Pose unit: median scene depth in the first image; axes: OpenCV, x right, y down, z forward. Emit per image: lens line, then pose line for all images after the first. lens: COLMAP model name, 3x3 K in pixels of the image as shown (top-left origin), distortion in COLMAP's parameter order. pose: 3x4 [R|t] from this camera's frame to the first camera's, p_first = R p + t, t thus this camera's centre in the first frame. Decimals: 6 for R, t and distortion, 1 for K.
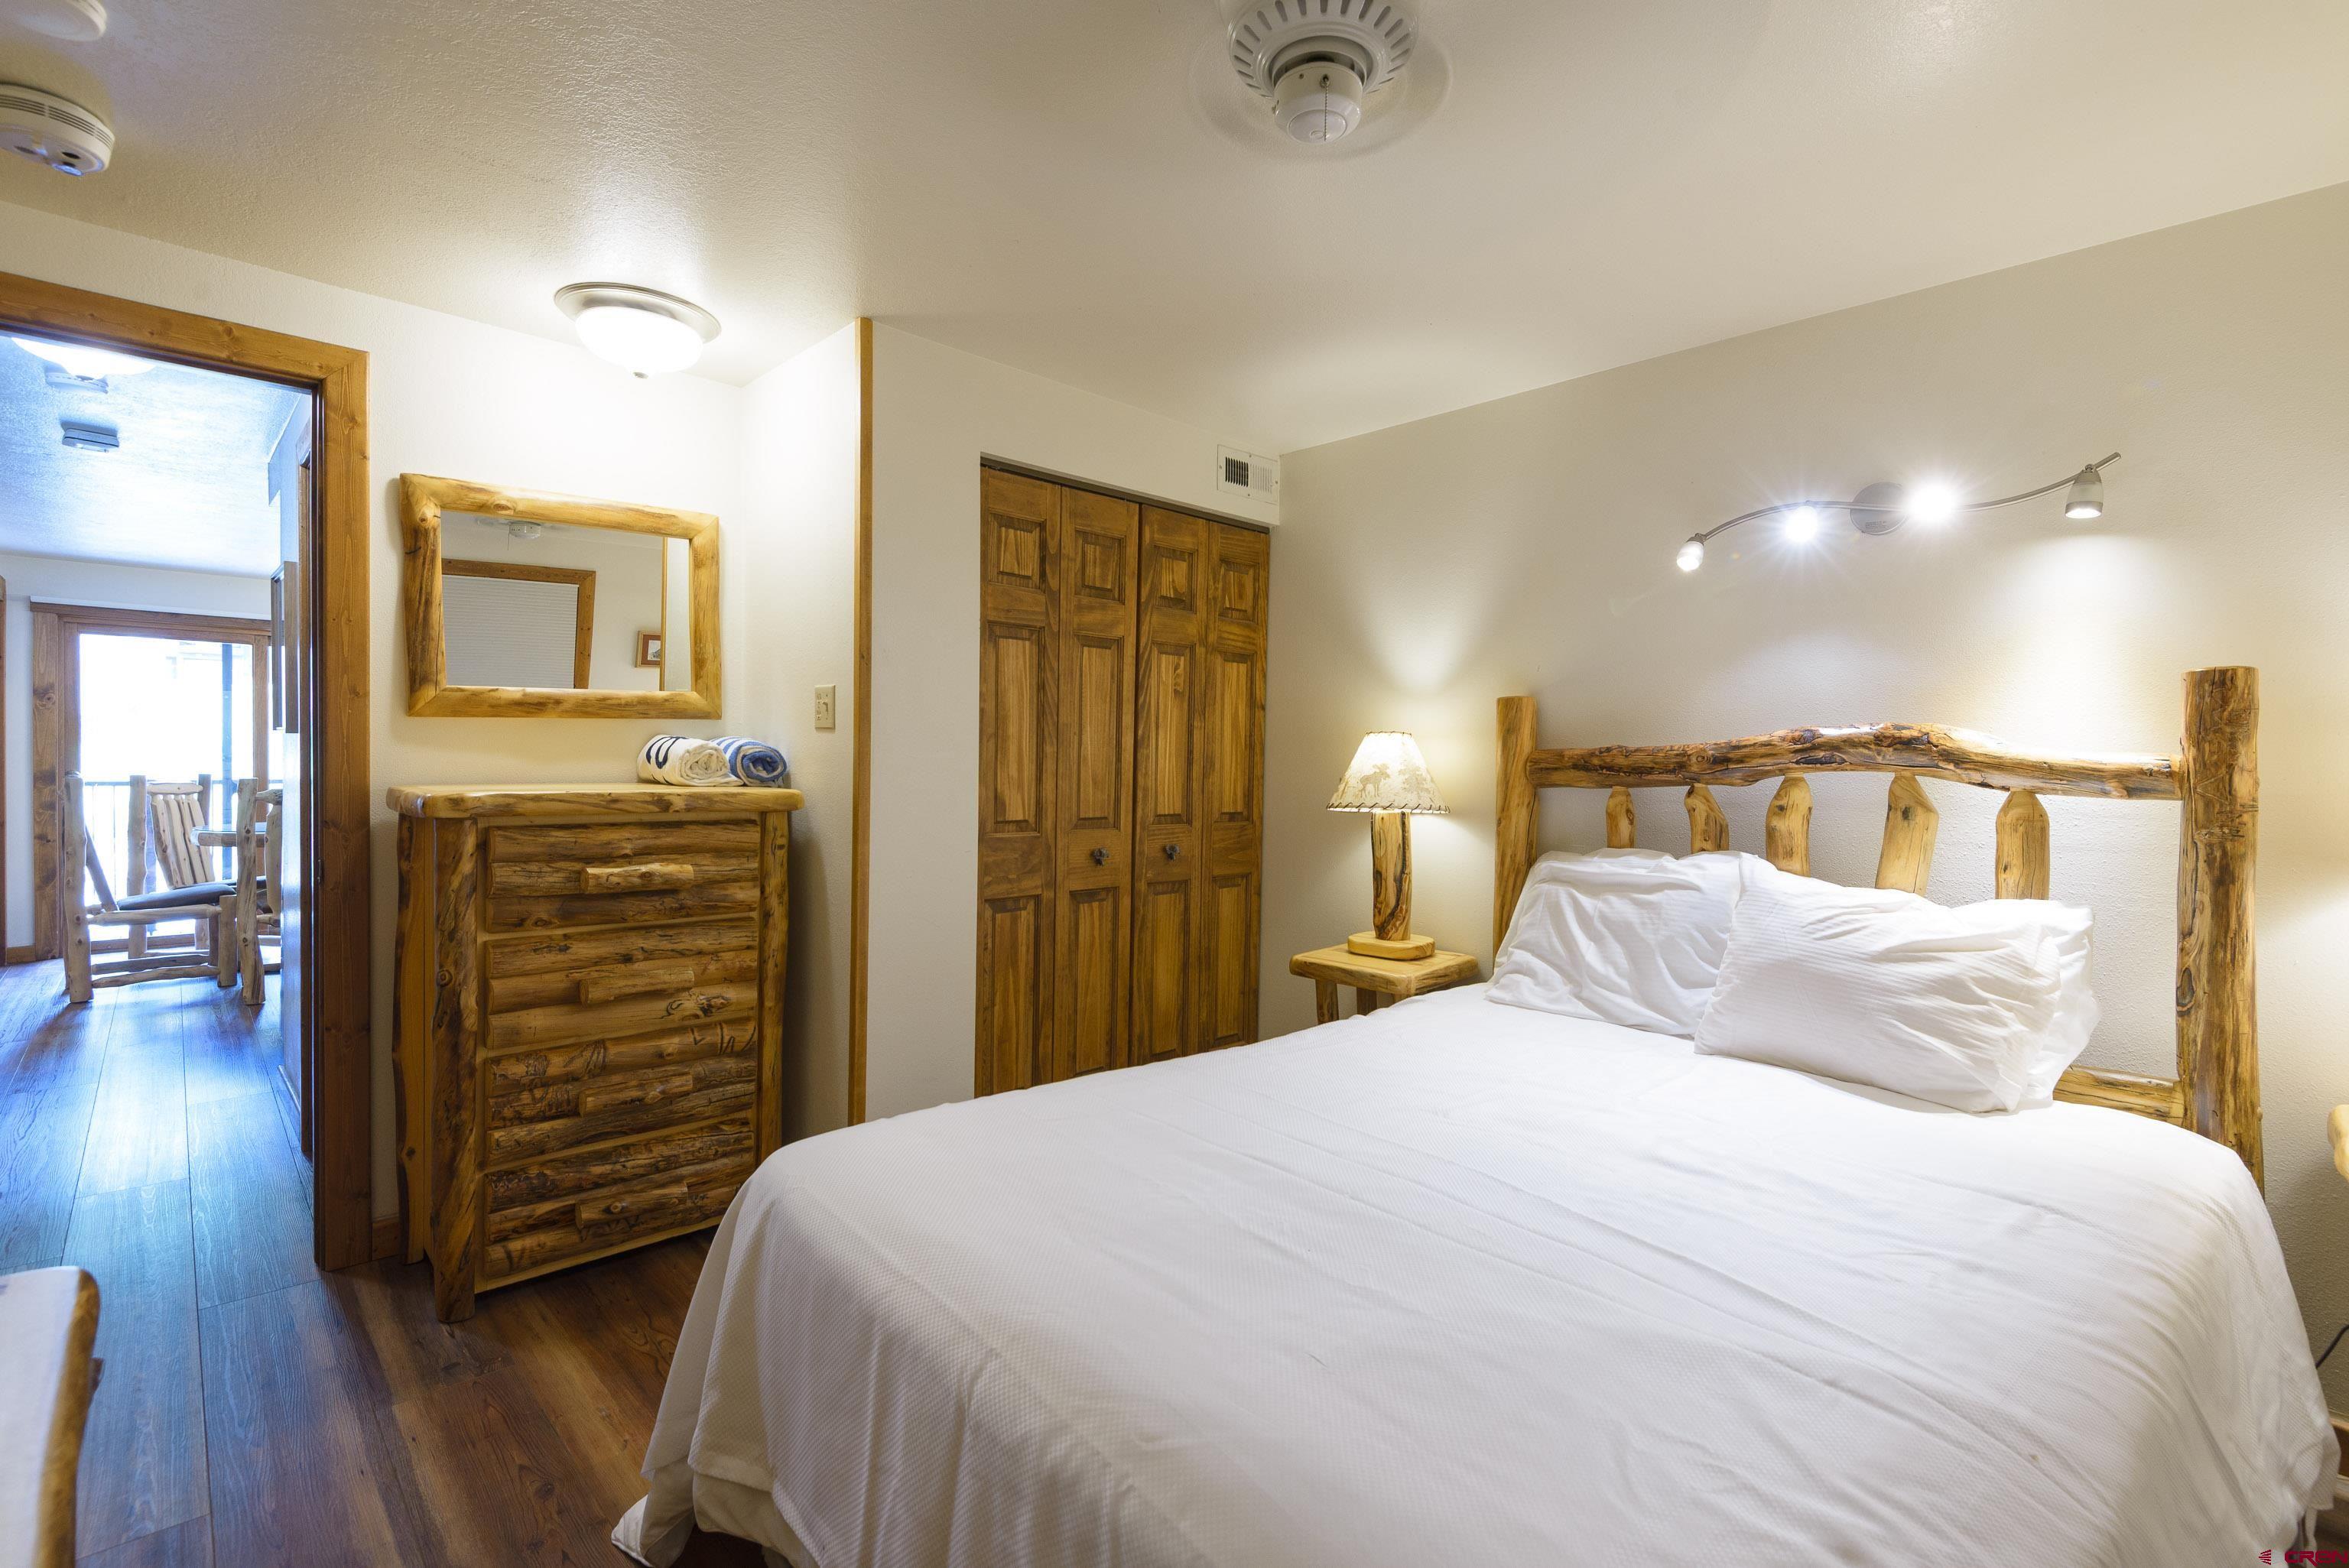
lens RADIAL K [[1070.4, 0, 1177.2], [0, 1070.4, 751.9], [0, 0, 1]] dist [0.037012, -0.000342]
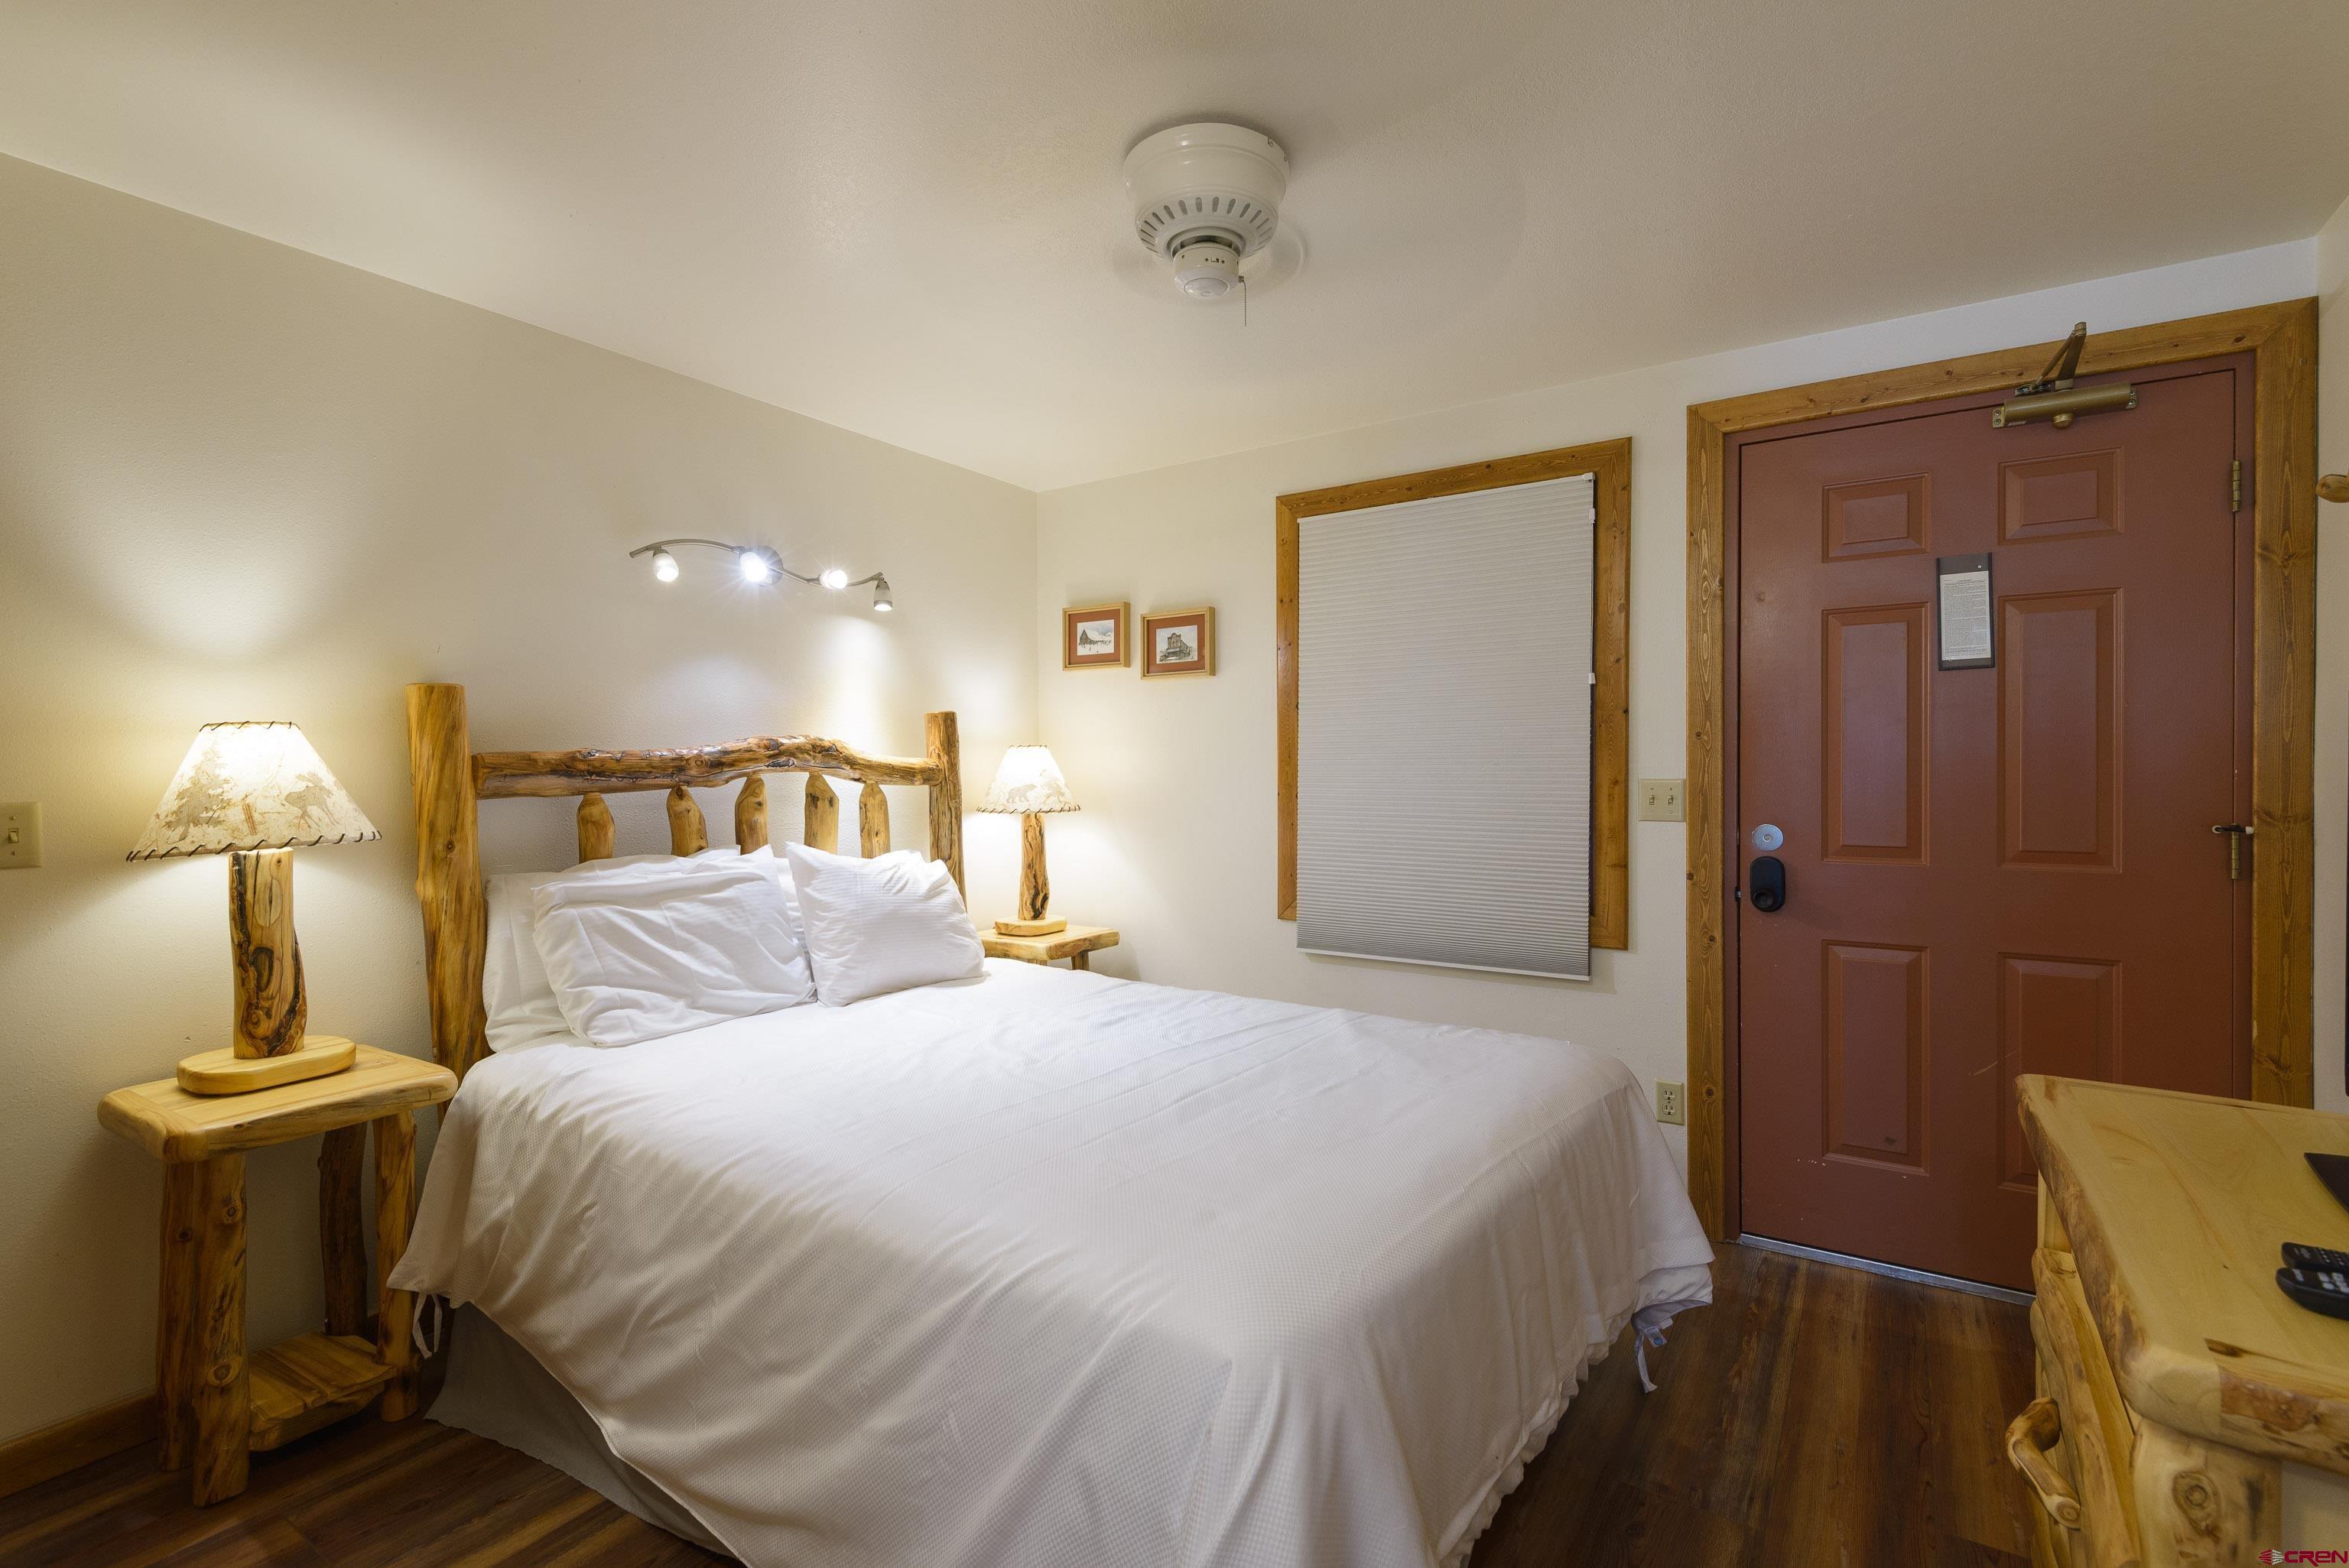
lens RADIAL K [[1070.4, 0, 1177.2], [0, 1070.4, 751.9], [0, 0, 1]] dist [0.037012, -0.000342]
pose [[-0.232741, 0.003990, 0.972531, -0.706972], [-0.008268, 0.999947, -0.006081, -0.002167], [-0.972504, -0.009456, -0.232696, 0.831005]]
